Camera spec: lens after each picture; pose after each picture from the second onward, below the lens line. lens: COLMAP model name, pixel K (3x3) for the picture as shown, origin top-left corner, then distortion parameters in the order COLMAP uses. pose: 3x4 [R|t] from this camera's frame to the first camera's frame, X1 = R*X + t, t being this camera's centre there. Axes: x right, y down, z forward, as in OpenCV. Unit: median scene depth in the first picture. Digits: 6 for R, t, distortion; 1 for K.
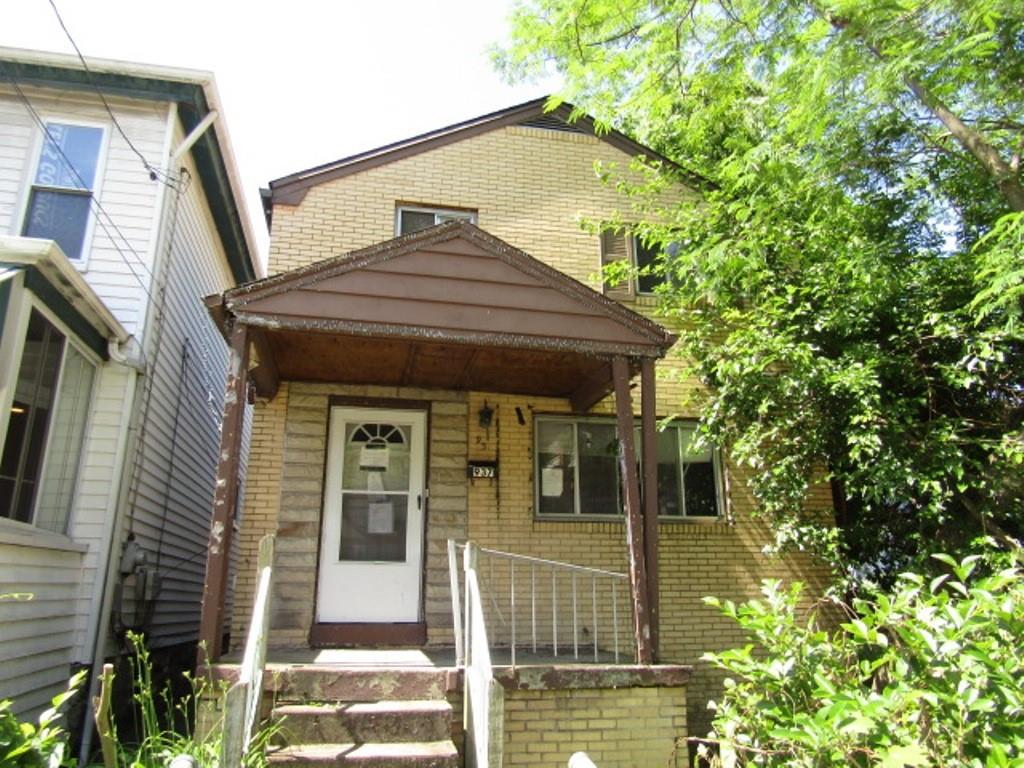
lens RADIAL K [[754.2, 0, 511.0], [0, 754.2, 382.2], [0, 0, 1]] dist [0.014579, 0.001635]
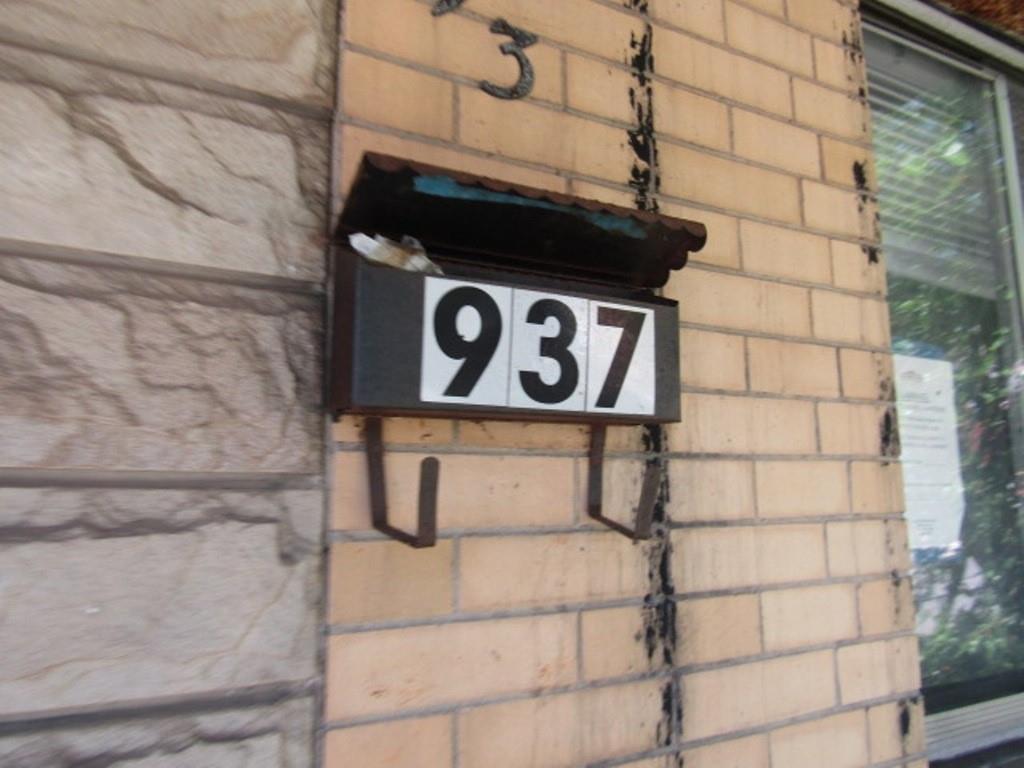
lens RADIAL K [[754.2, 0, 511.9], [0, 754.2, 382.7], [0, 0, 1]] dist [0.014579, 0.001635]
pose [[0.953518, 0.041840, 0.298416, -0.061726], [-0.079110, 0.990334, 0.113927, 0.113733], [-0.290765, -0.132240, 0.947612, 0.923669]]
